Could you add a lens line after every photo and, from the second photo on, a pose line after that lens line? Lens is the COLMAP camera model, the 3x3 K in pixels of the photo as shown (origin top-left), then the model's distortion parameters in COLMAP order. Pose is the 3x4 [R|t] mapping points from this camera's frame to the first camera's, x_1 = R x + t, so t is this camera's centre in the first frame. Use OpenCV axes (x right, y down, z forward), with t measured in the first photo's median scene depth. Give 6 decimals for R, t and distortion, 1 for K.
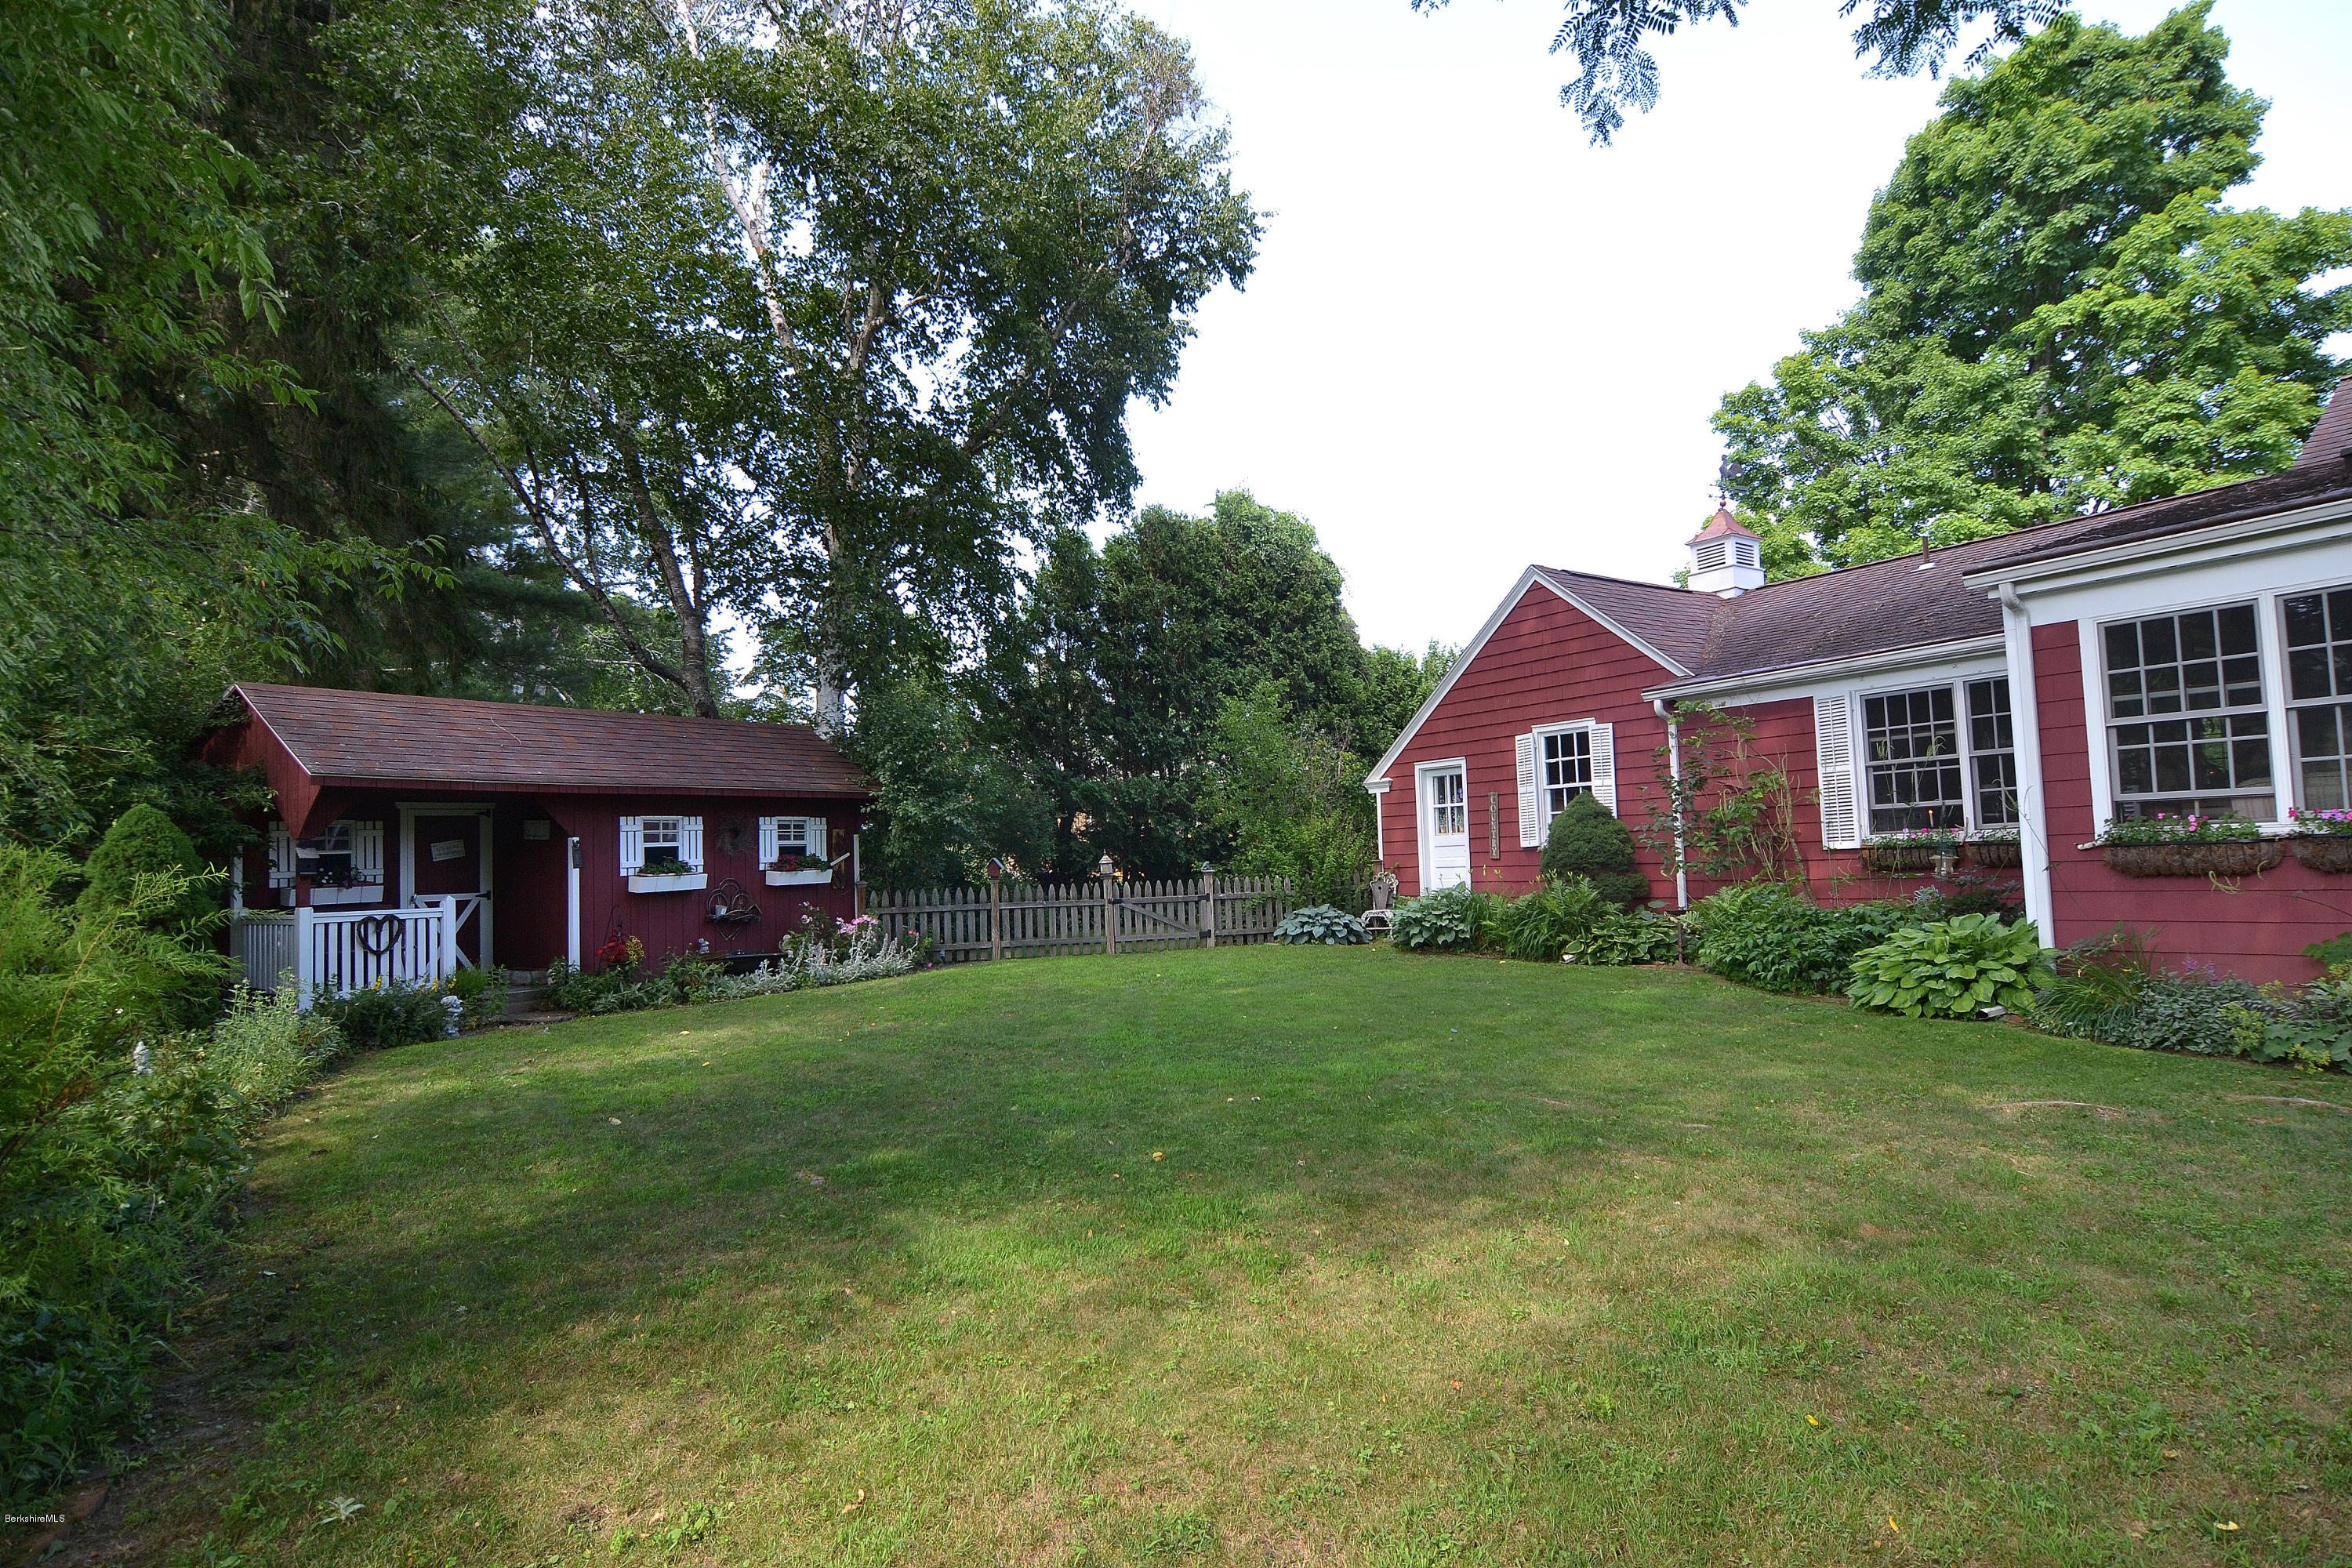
lens RADIAL K [[1278.1, 0, 1189.2], [0, 1278.1, 786.9], [0, 0, 1]] dist [-0.013559, -0.006140]
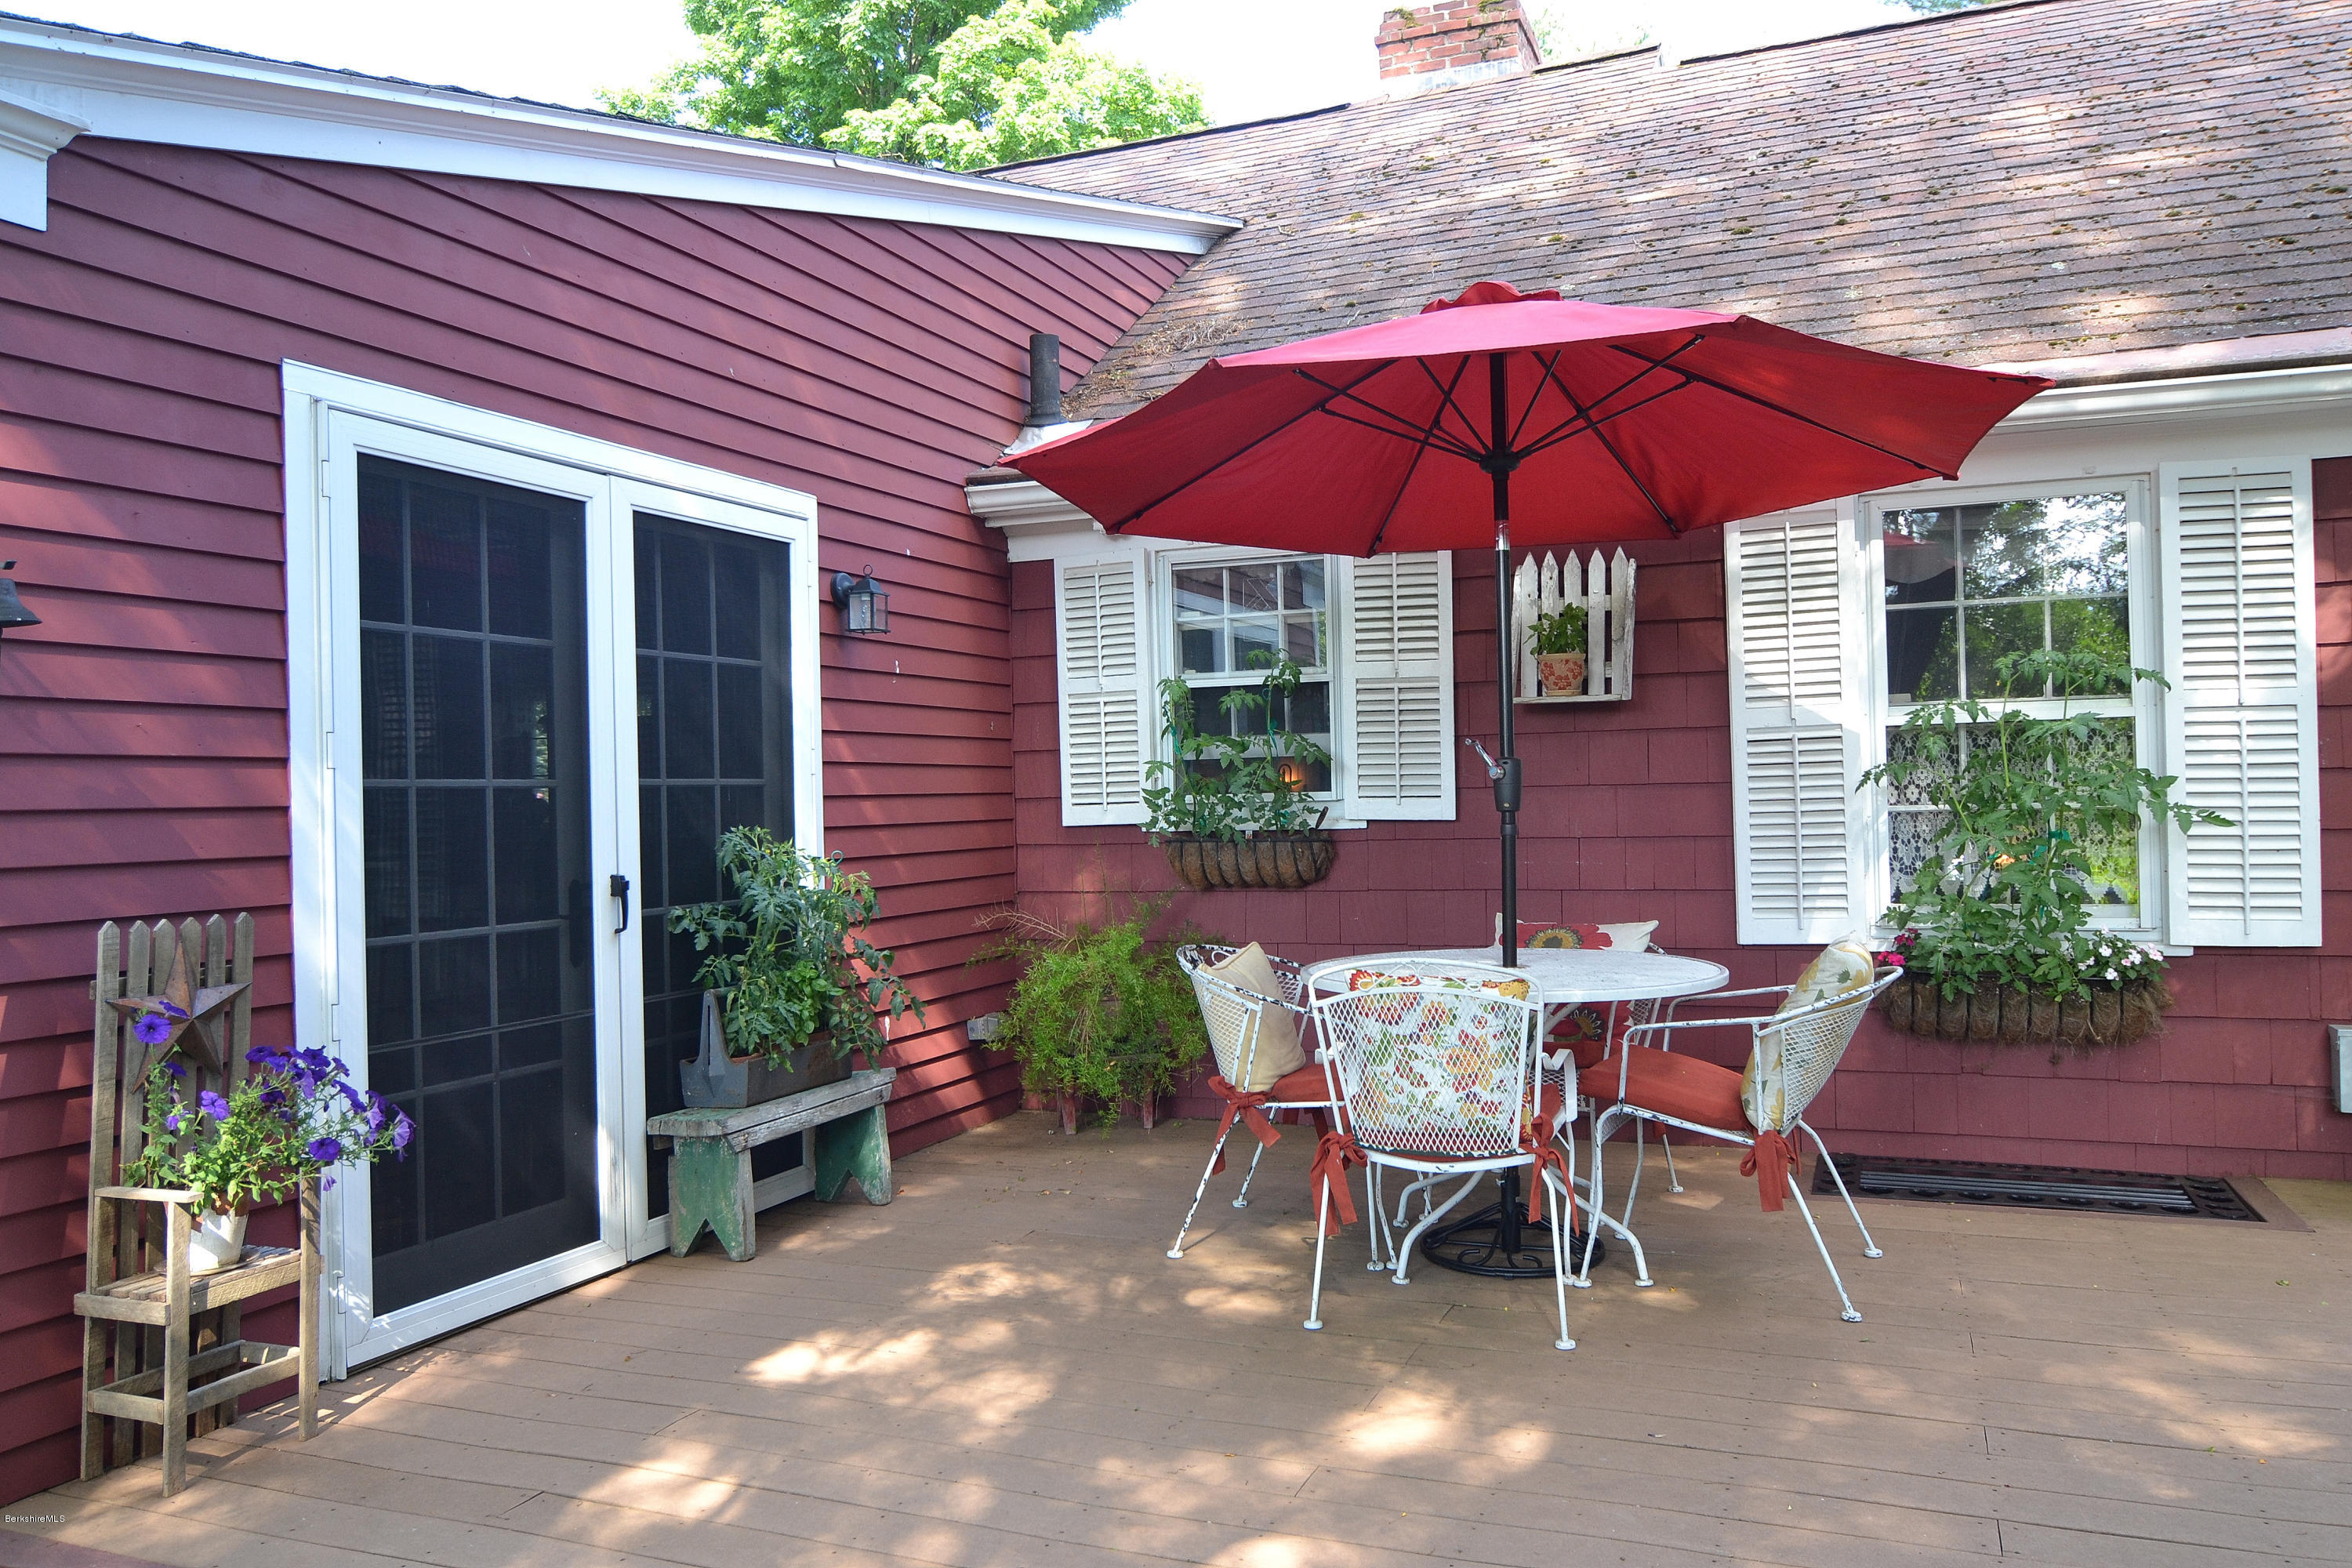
lens RADIAL K [[1719.4, 0, 1175.3], [0, 1719.4, 783.6], [0, 0, 1]] dist [-0.004863, 0.001420]
pose [[0.817932, 0.018641, 0.575013, 0.522377], [-0.041786, 0.998760, 0.027061, -0.049490], [-0.573795, -0.046162, 0.817697, 0.121330]]
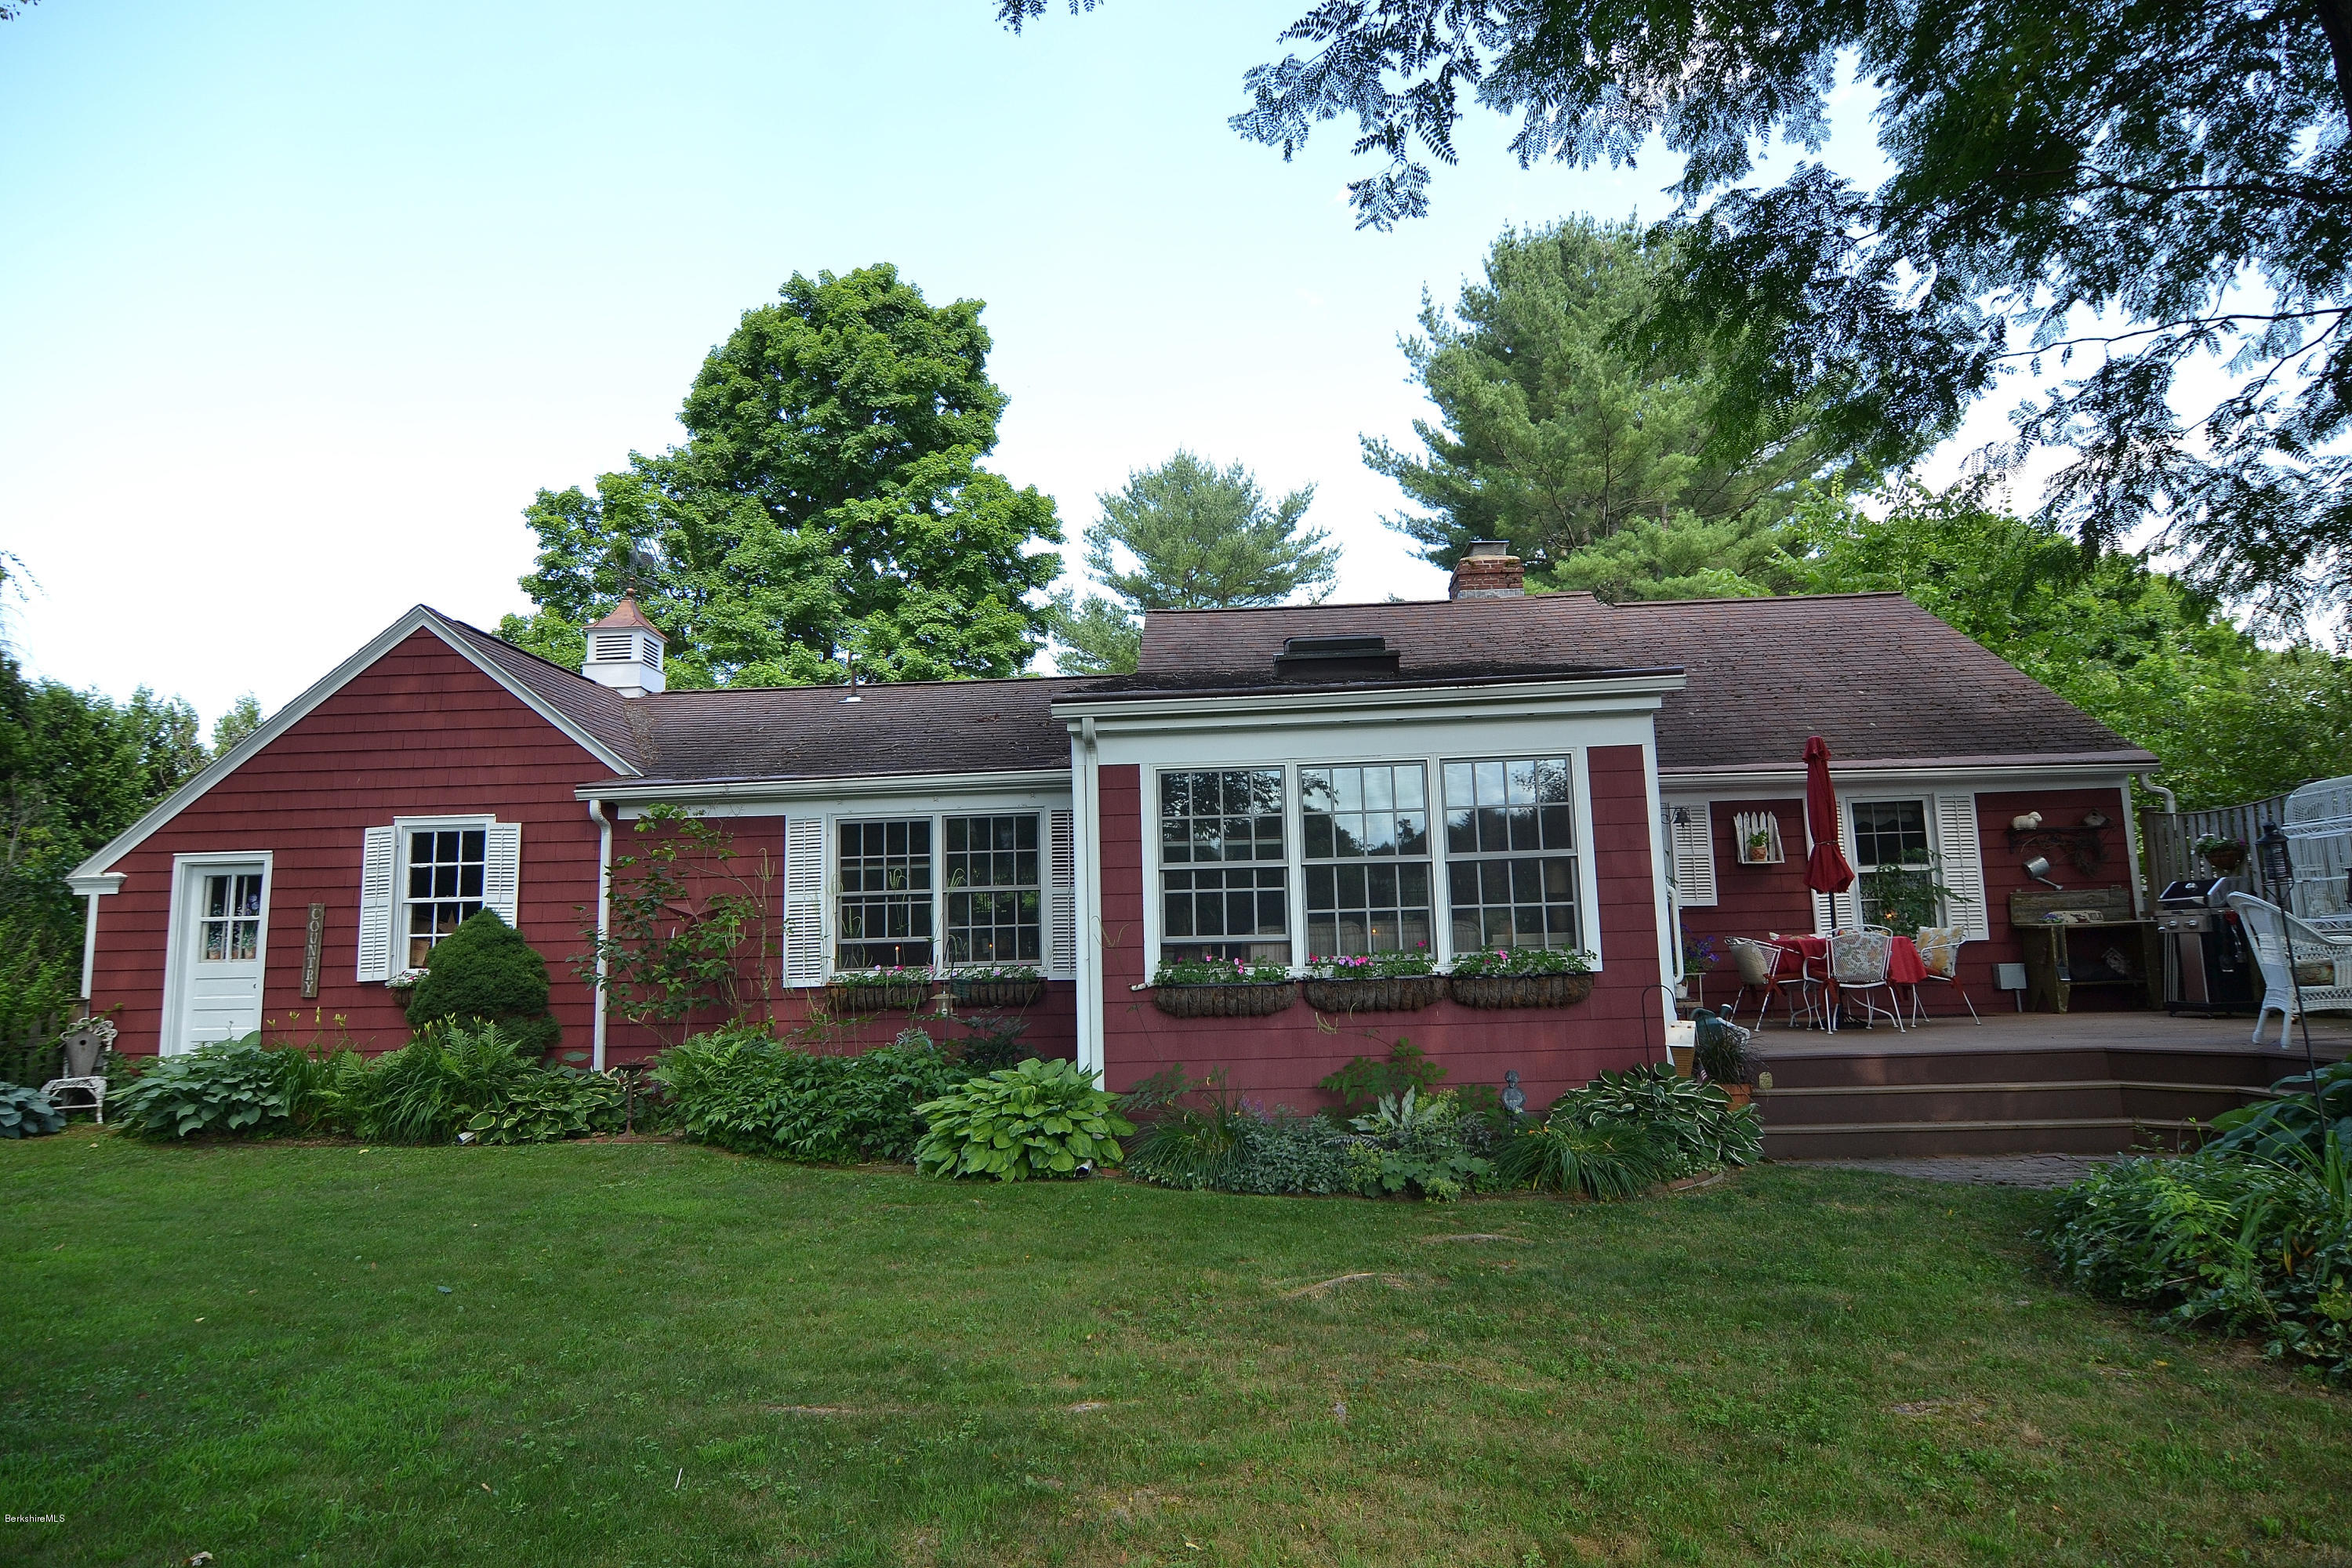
lens RADIAL K [[1278.1, 0, 1189.5], [0, 1278.1, 788.1], [0, 0, 1]] dist [-0.013559, -0.006140]
pose [[0.584698, 0.126257, 0.801366, -0.056007], [-0.043307, 0.991264, -0.124578, 0.007982], [-0.810095, 0.038136, 0.585058, 0.199634]]
